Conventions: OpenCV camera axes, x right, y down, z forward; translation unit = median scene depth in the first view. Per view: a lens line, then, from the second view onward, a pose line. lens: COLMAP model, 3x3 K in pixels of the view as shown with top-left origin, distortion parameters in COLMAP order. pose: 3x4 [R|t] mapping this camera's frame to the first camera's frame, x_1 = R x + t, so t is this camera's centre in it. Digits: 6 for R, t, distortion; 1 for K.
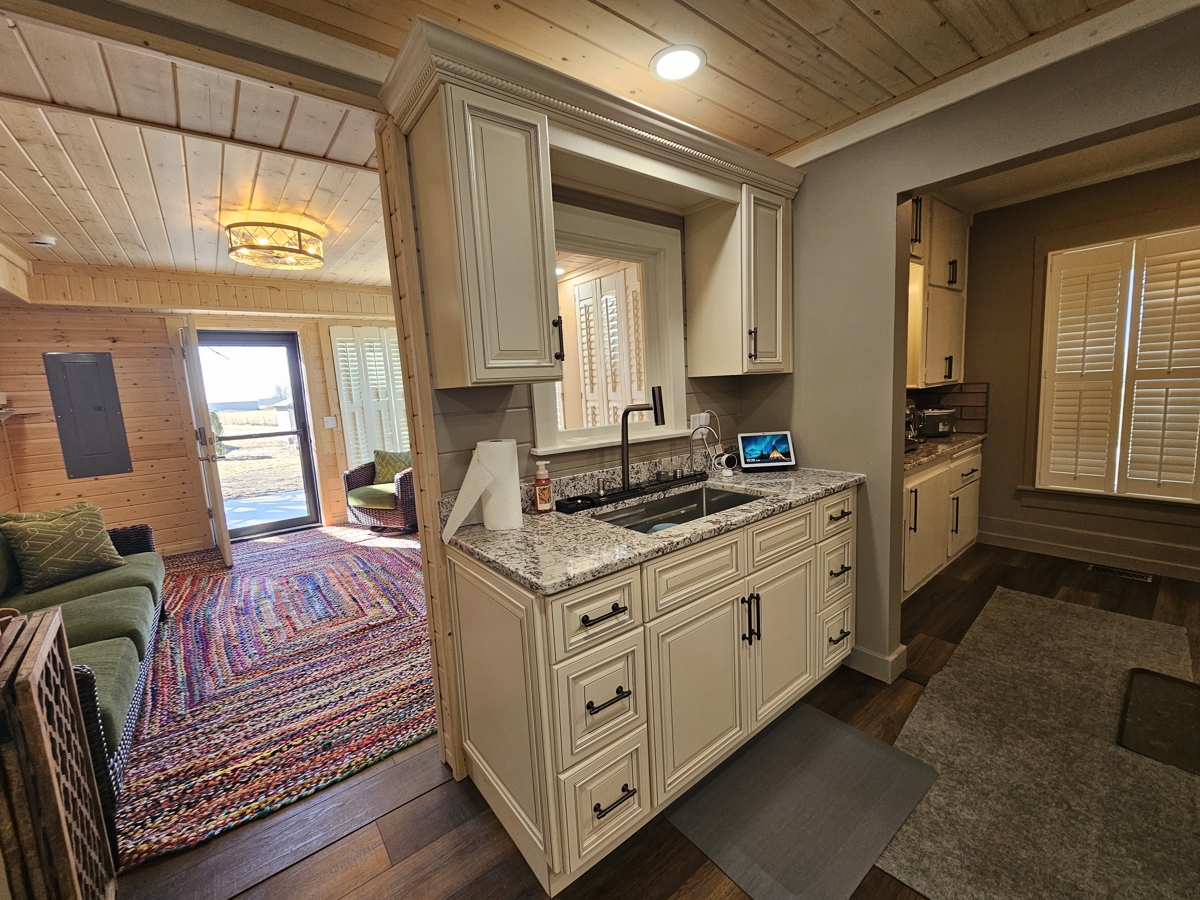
lens RADIAL K [[491.3, 0, 602.6], [0, 491.3, 448.6], [0, 0, 1]] dist [-0.002074, 0.000907]
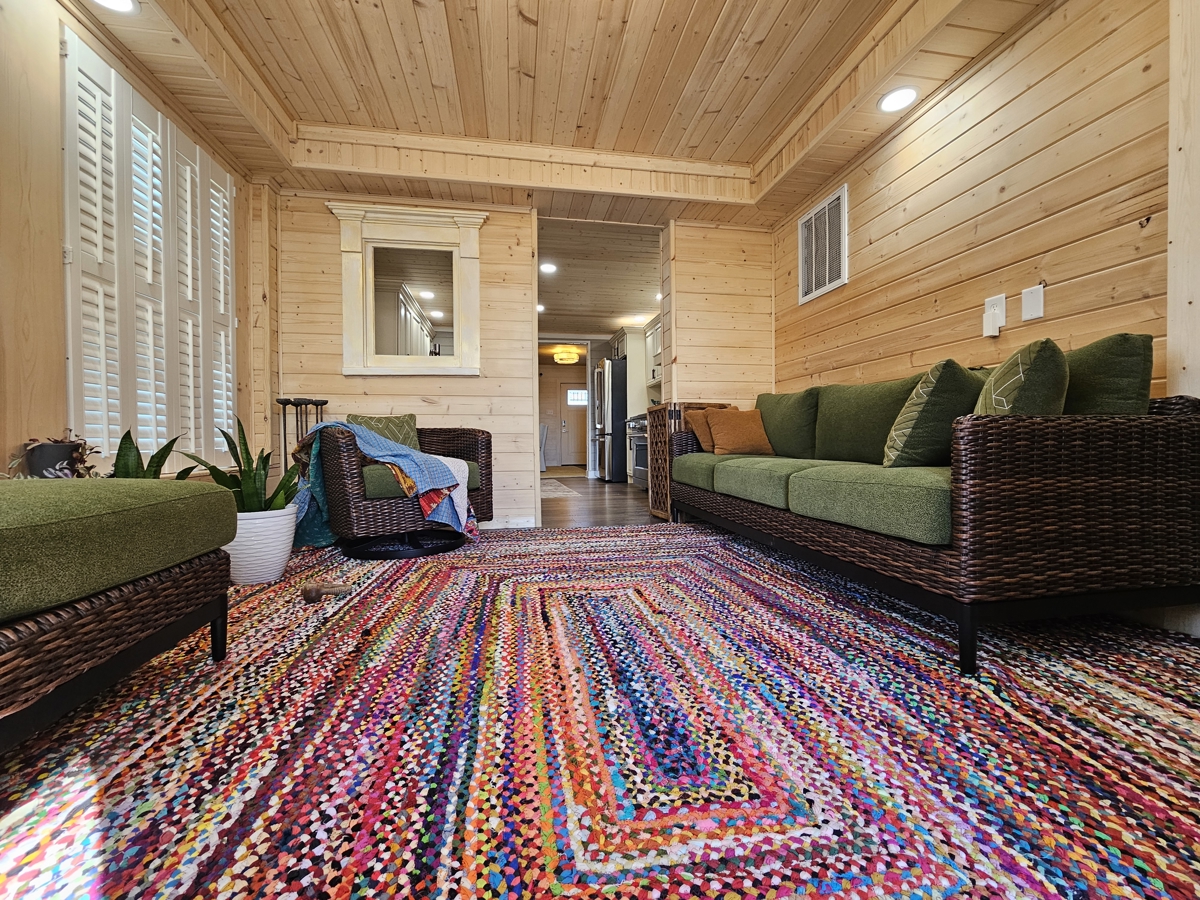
lens RADIAL K [[491.3, 0, 602.6], [0, 491.3, 448.6], [0, 0, 1]] dist [-0.002074, 0.000907]
pose [[-0.877923, 0.055595, 0.475563, -1.161078], [0.119464, 0.987257, 0.105125, 0.139378], [-0.463659, 0.149104, -0.873378, 2.003799]]
